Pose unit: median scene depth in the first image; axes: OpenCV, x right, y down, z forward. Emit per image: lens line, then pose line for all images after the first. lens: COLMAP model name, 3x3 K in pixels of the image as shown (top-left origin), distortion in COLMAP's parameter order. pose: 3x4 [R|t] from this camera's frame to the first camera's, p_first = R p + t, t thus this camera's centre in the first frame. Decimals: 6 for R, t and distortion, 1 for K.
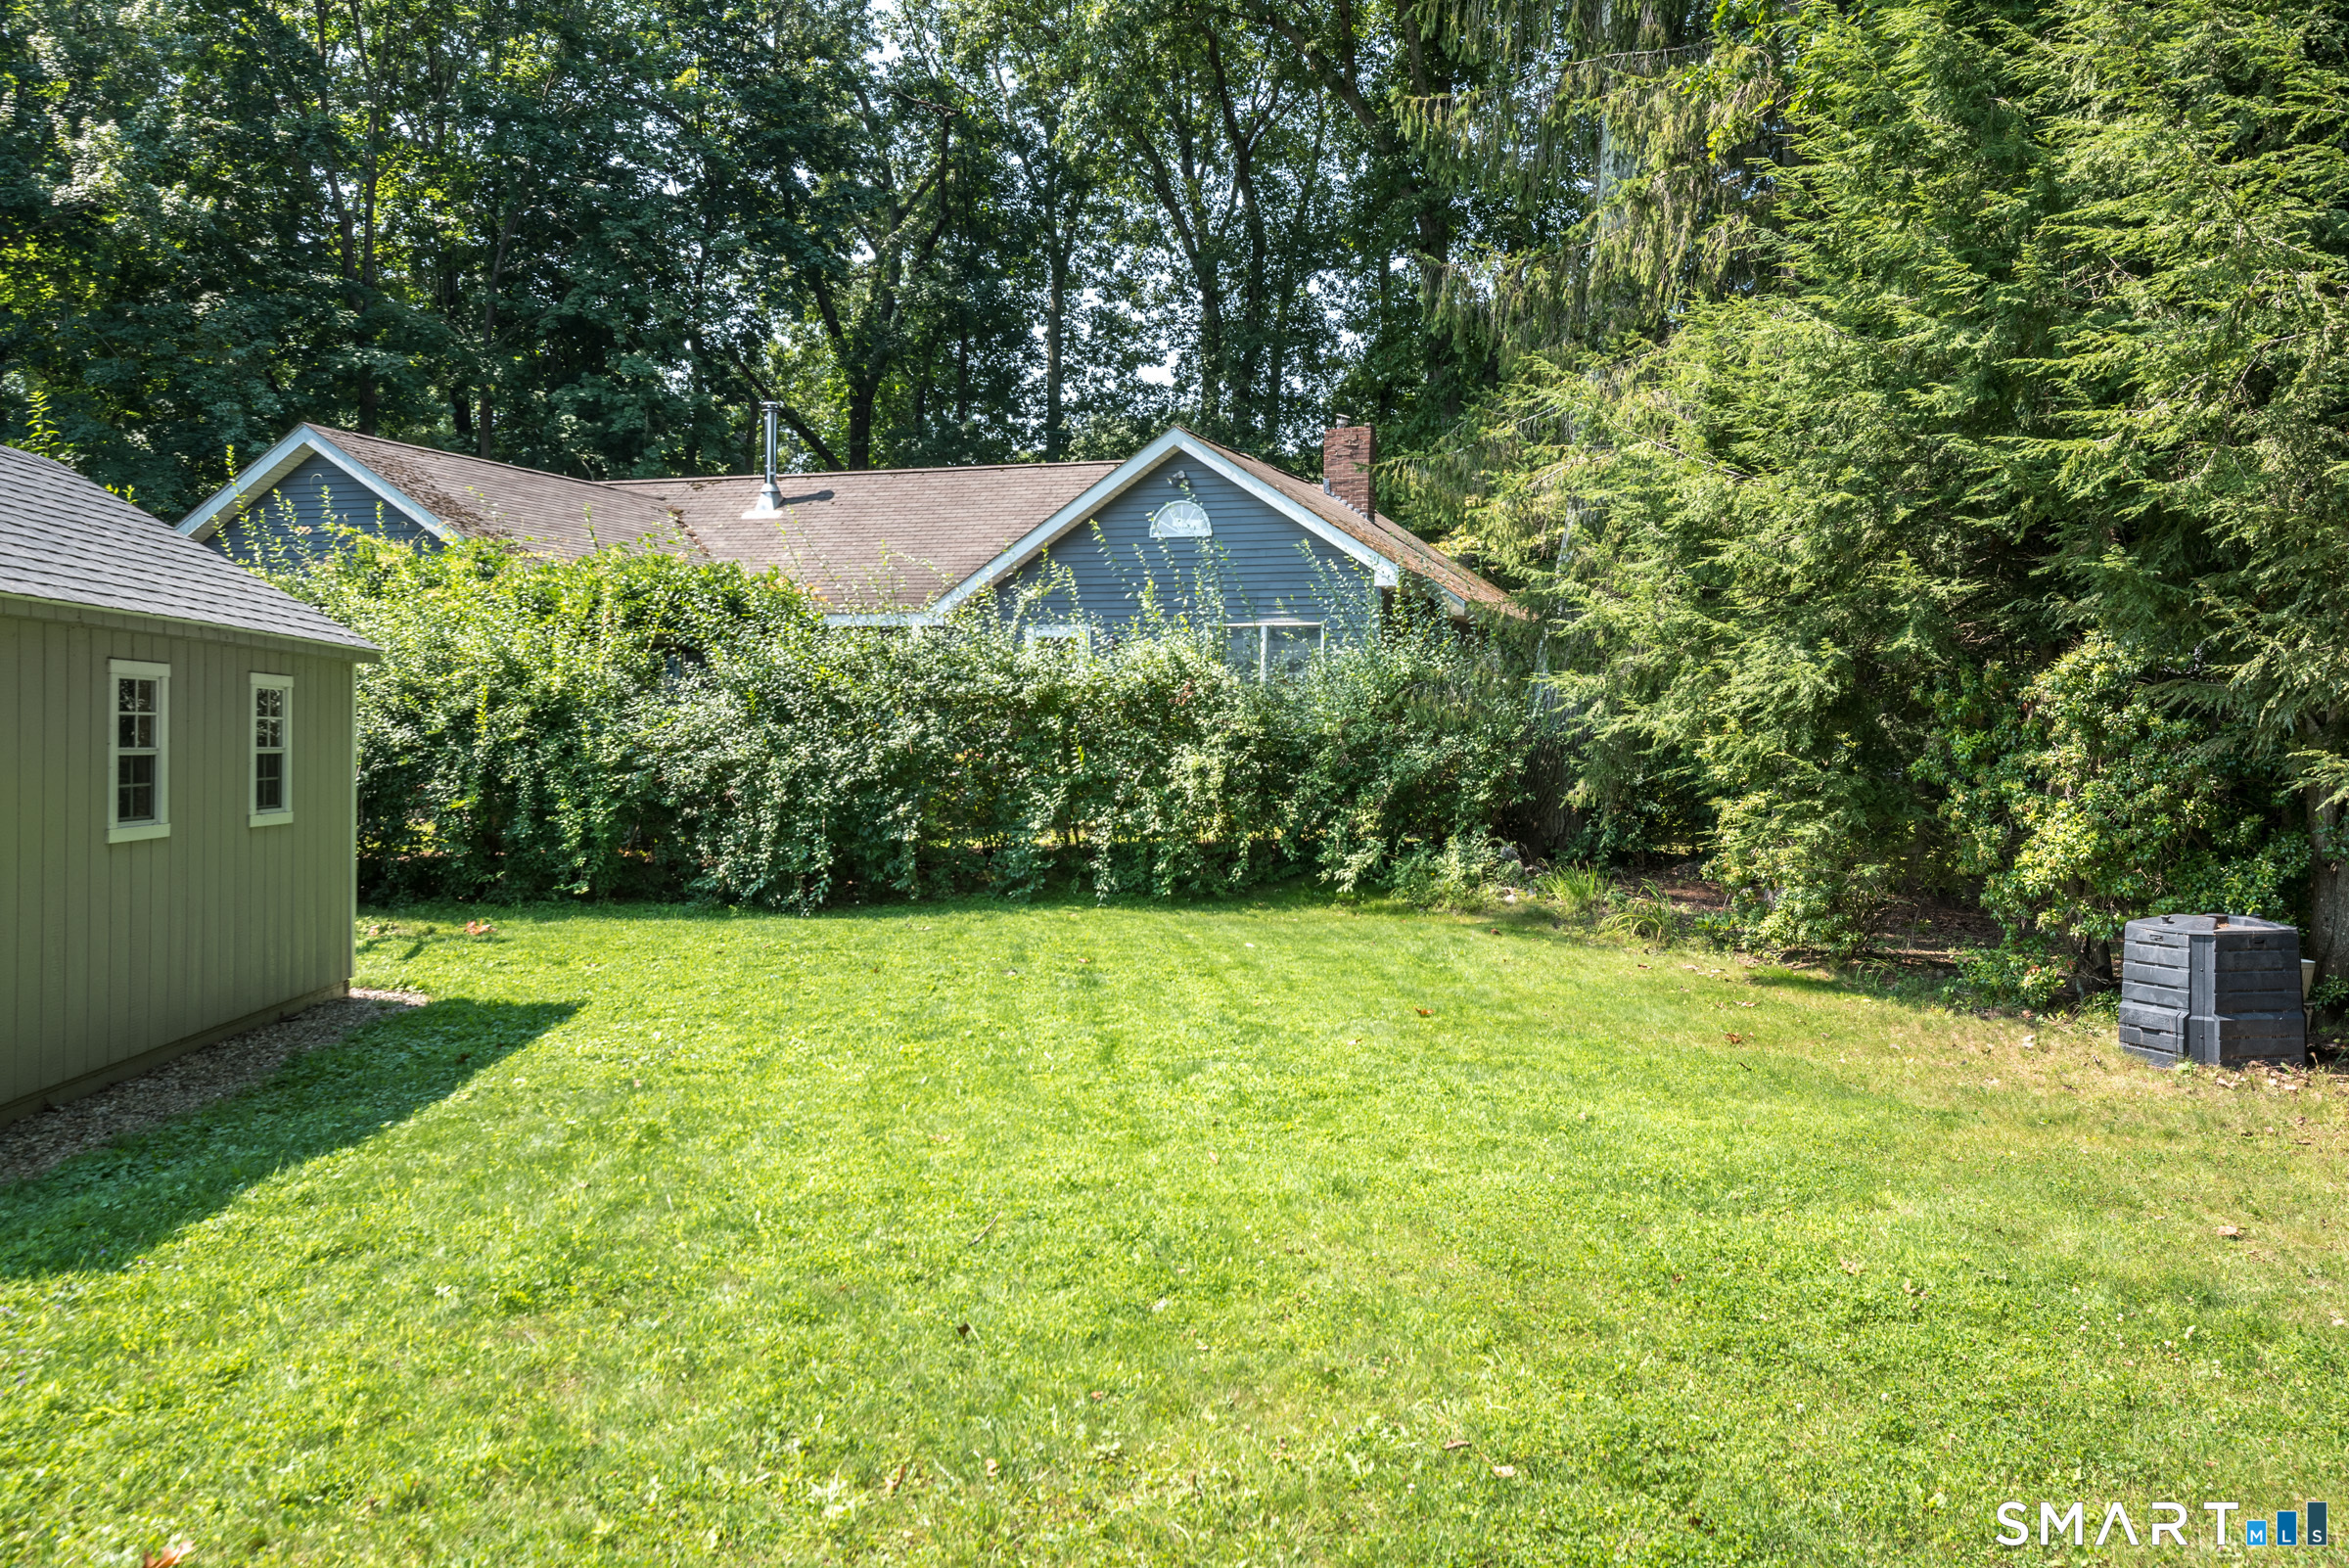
lens RADIAL K [[1922.3, 0, 1164.8], [0, 1922.3, 797.3], [0, 0, 1]] dist [0.043778, 0.006415]
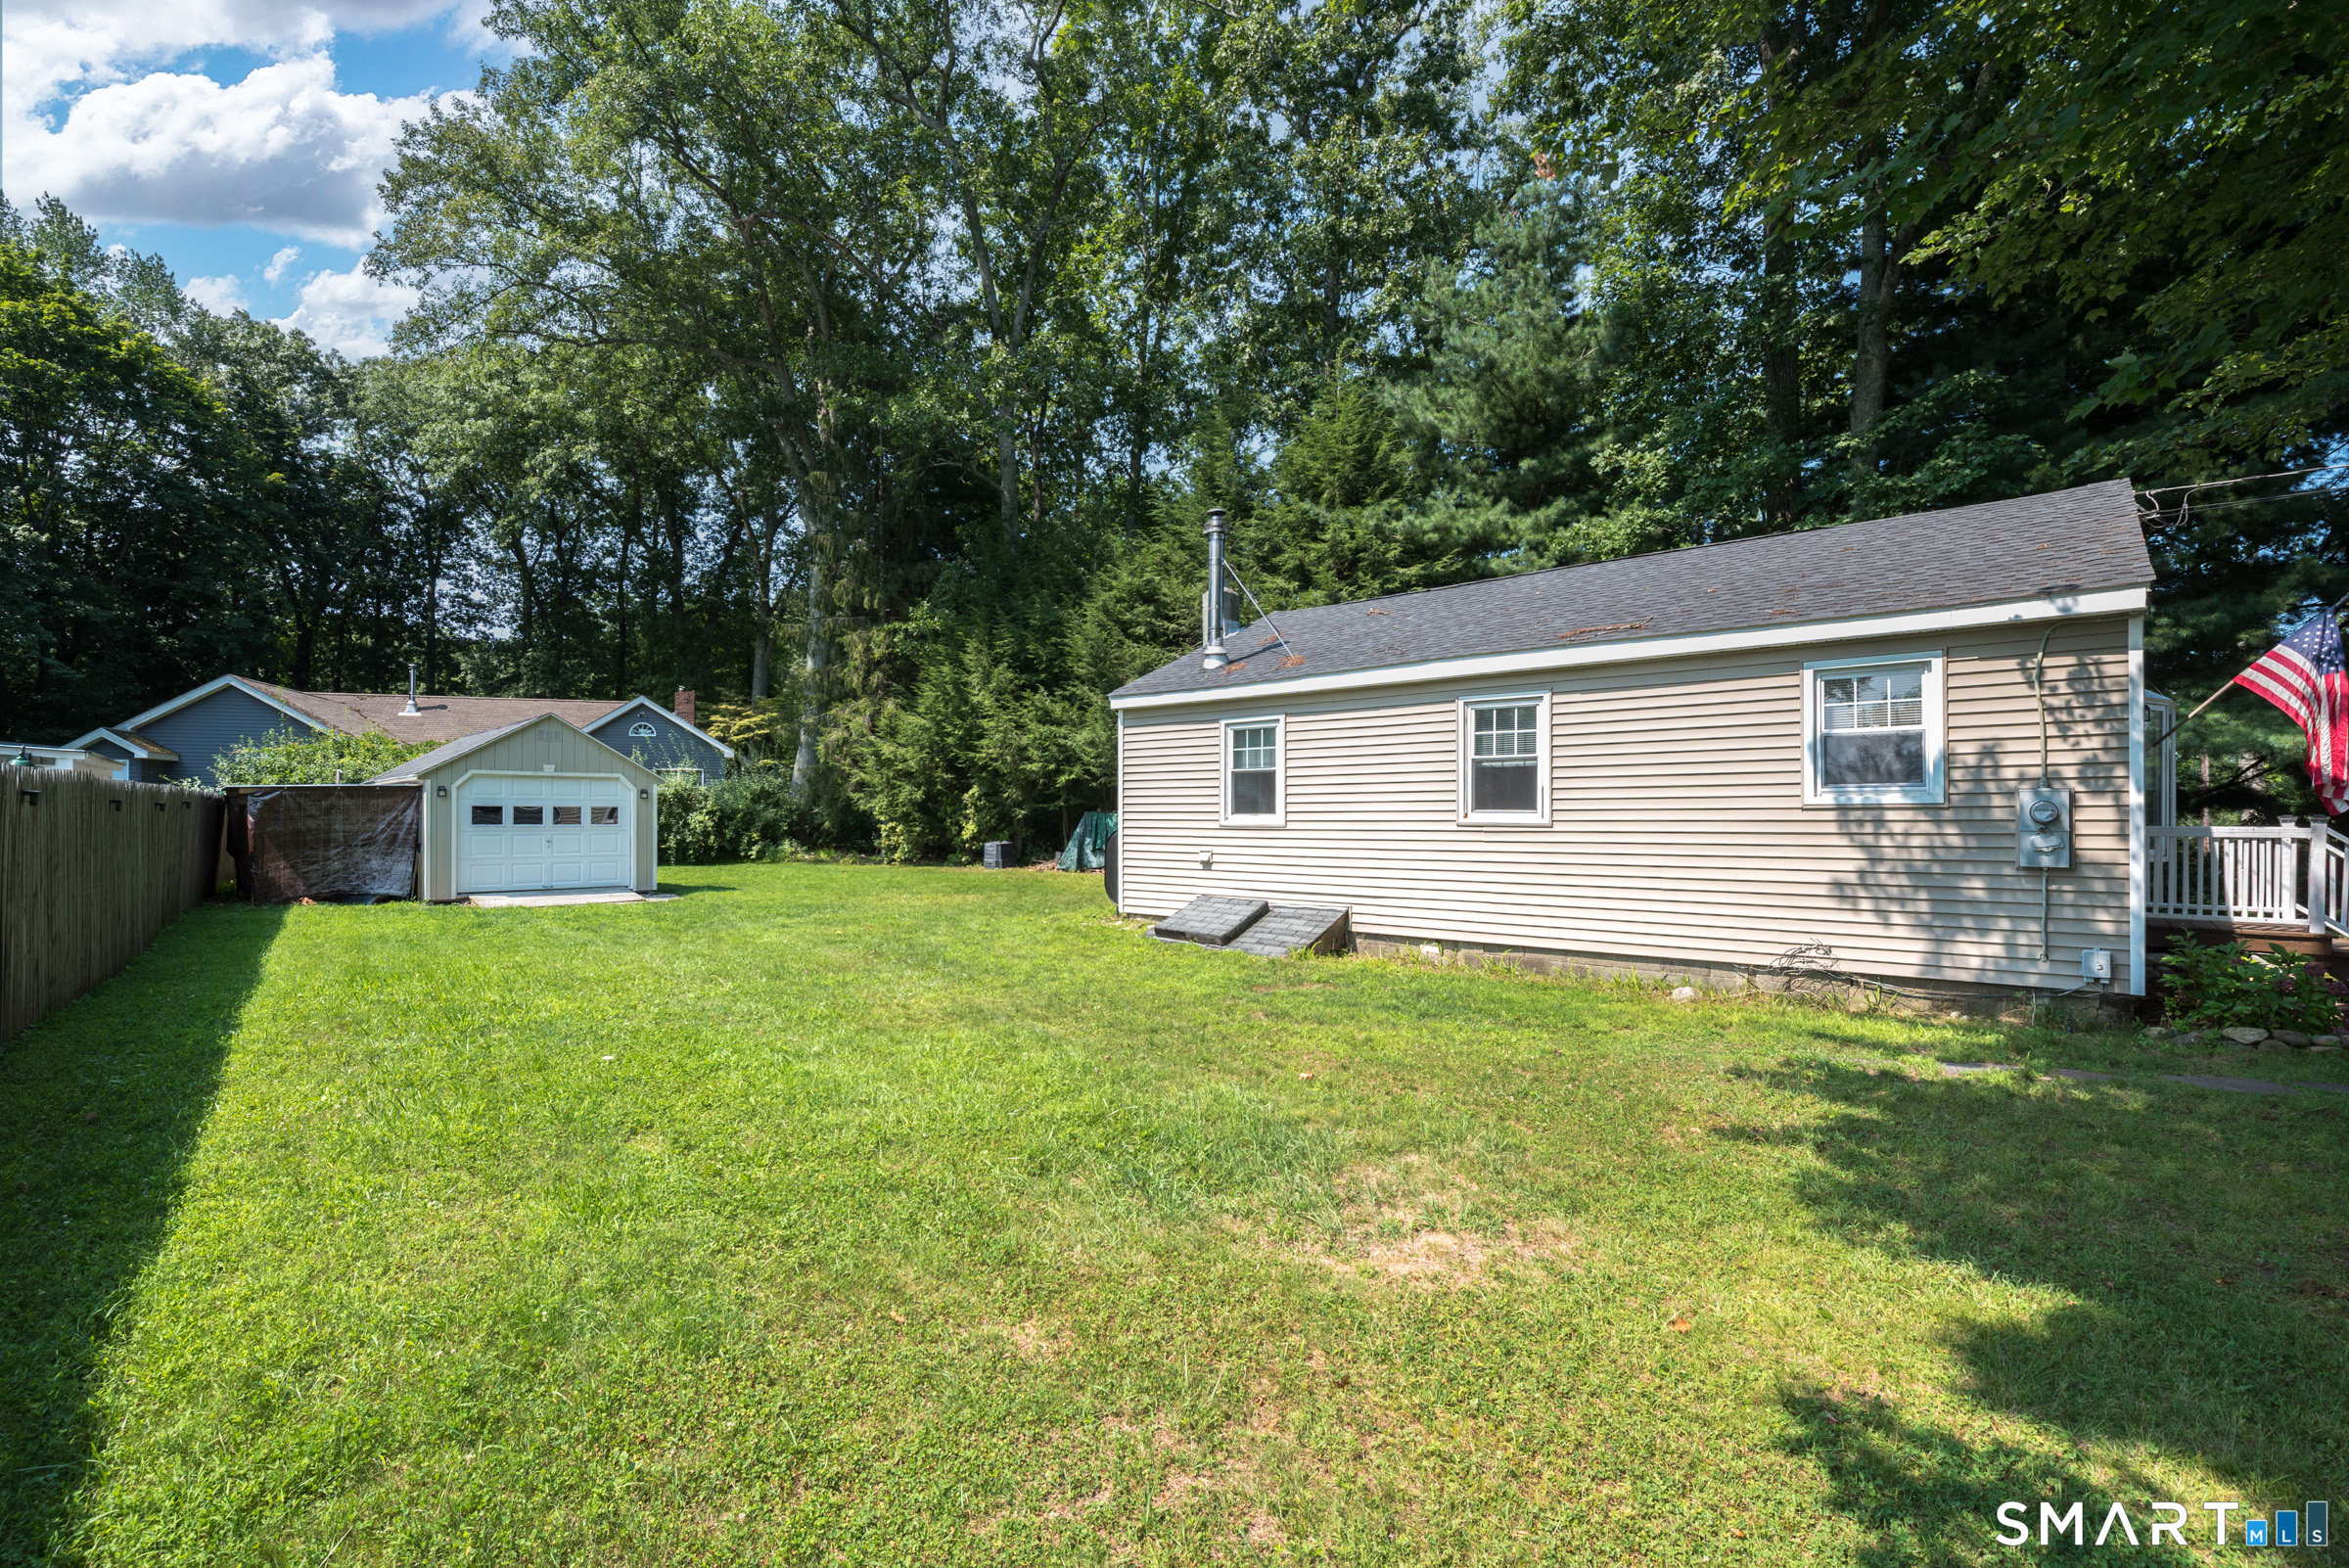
lens RADIAL K [[1032.8, 0, 1146.5], [0, 1032.8, 815.7], [0, 0, 1]] dist [-0.000376, 0.000030]
pose [[0.774001, -0.013477, 0.633041, -0.517504], [0.030308, 0.999416, -0.015779, 0.027239], [-0.632459, 0.031399, 0.773957, -0.793248]]
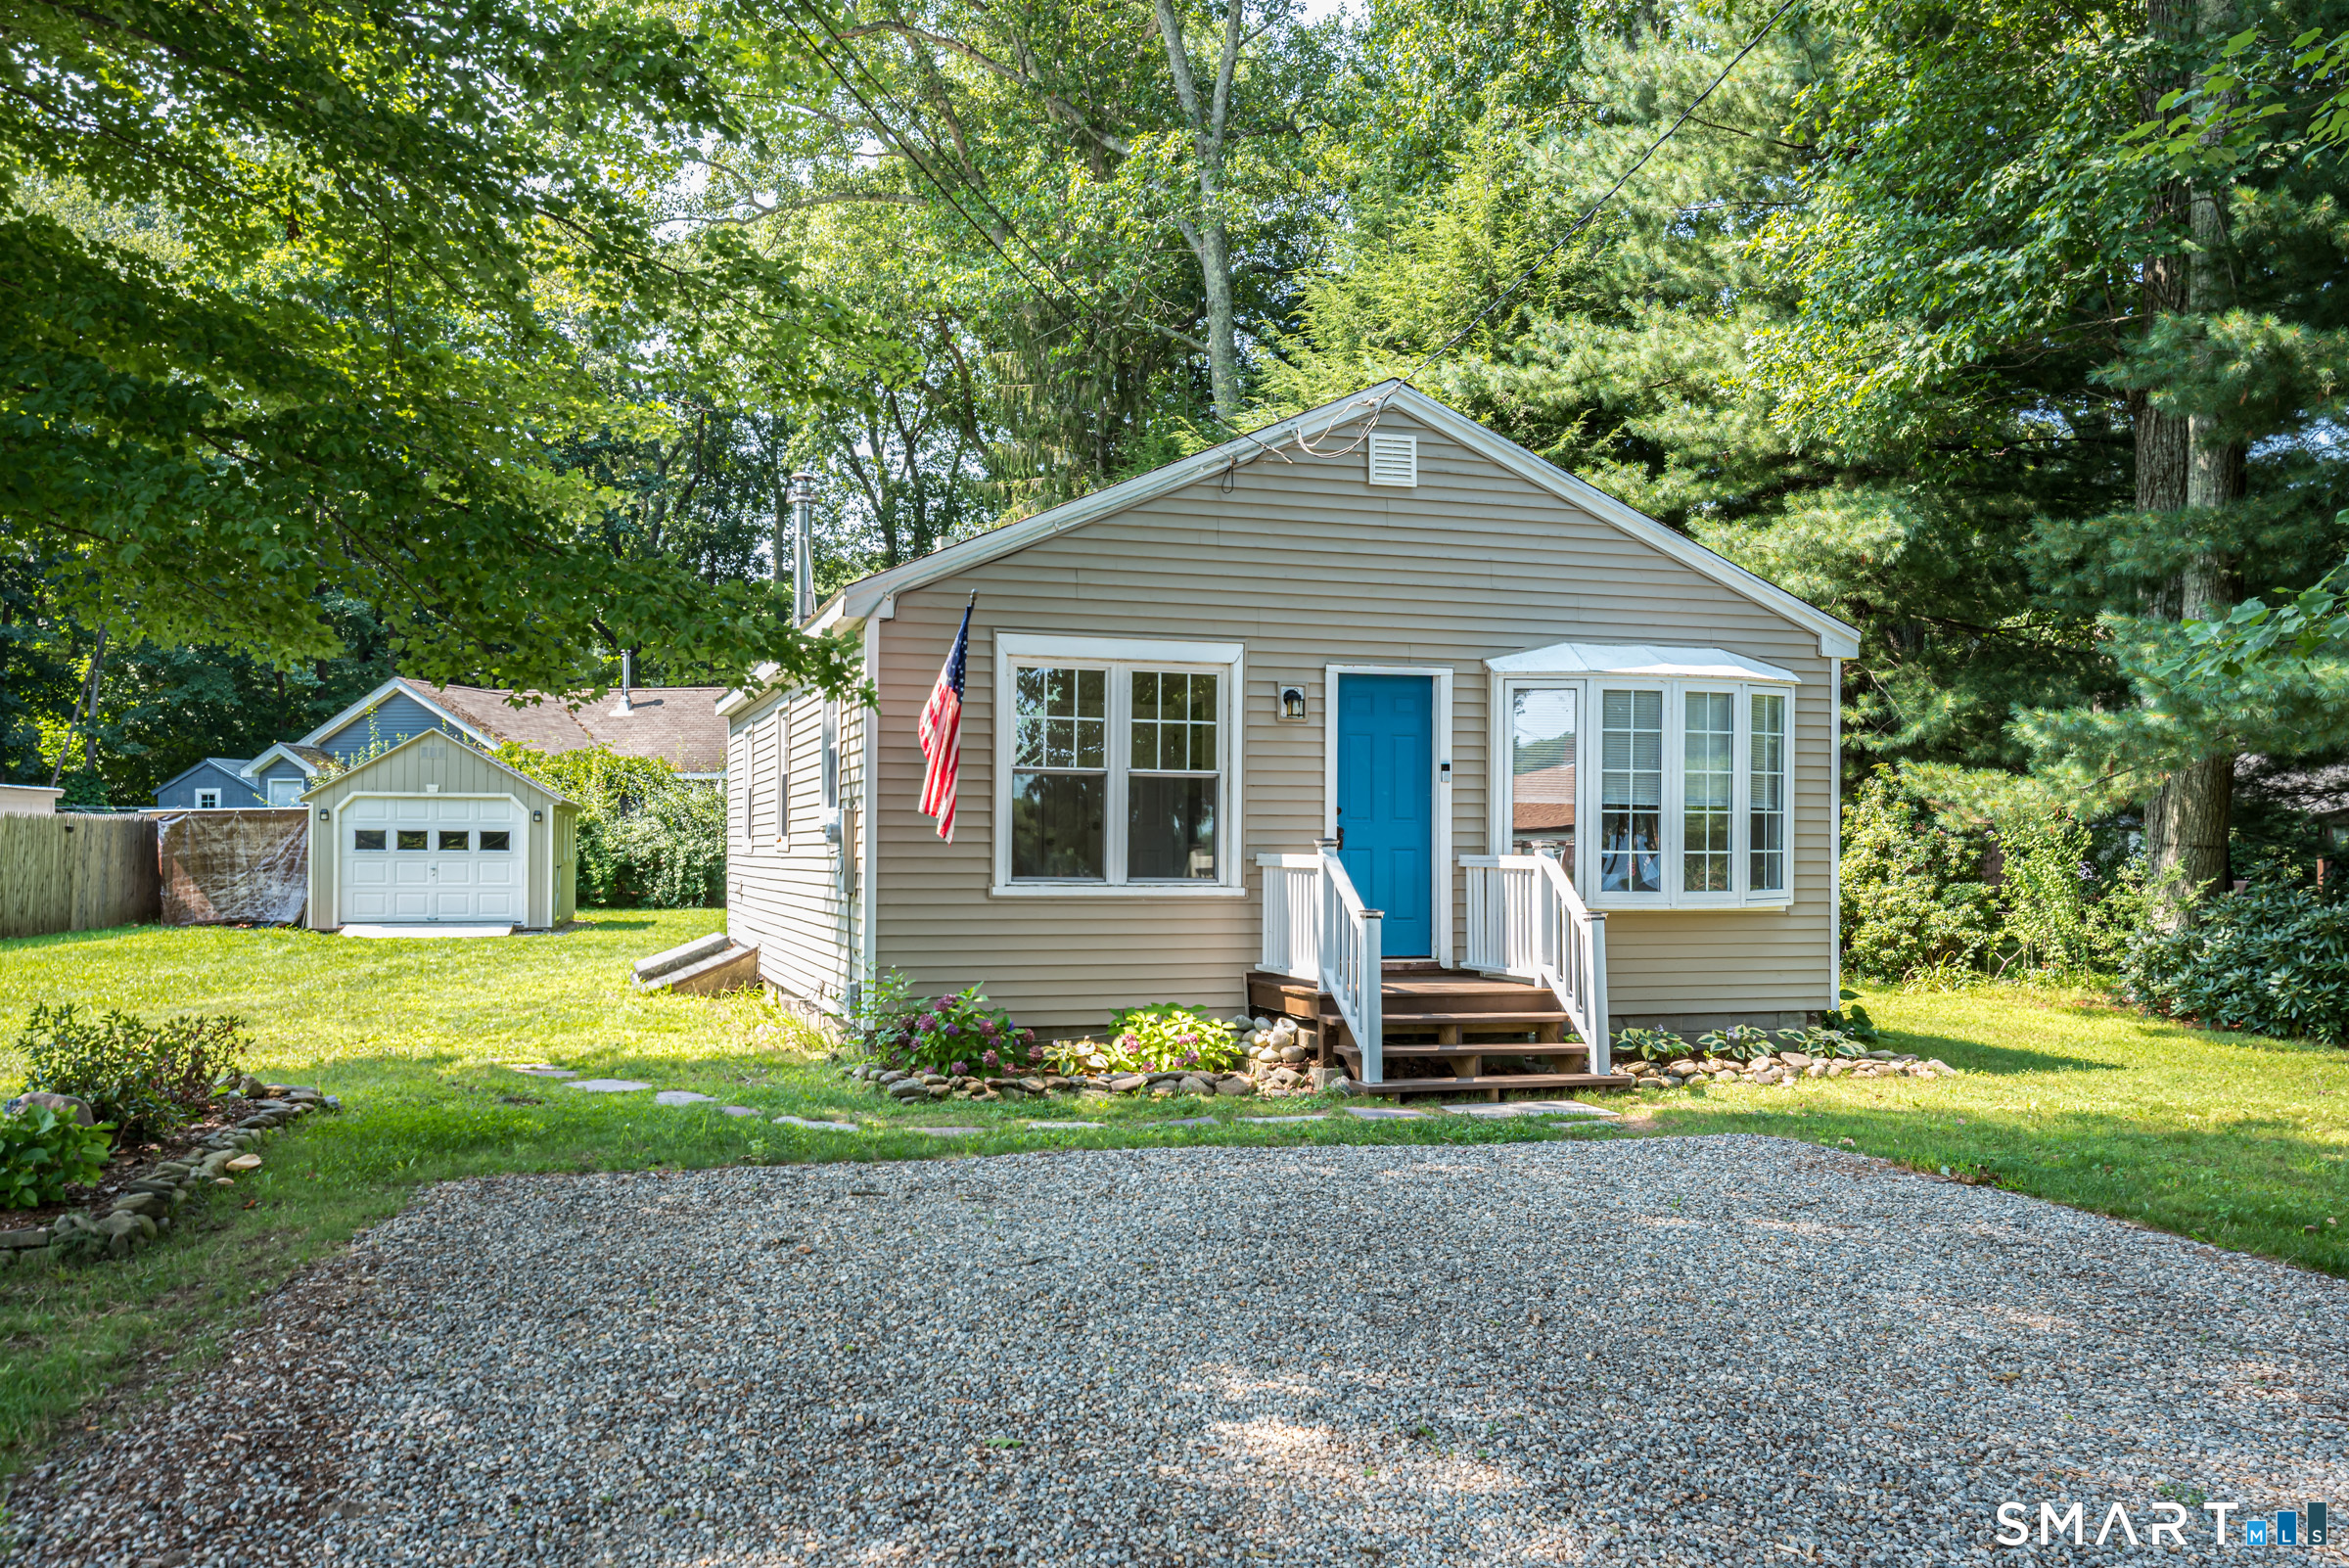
lens RADIAL K [[1977.2, 0, 1170.3], [0, 1977.2, 794.6], [0, 0, 1]] dist [0.045405, 0.008378]
pose [[0.988898, -0.005233, 0.148506, 0.030391], [0.013621, 0.998365, -0.055517, 0.058470], [-0.147973, 0.056923, 0.987352, -1.452870]]
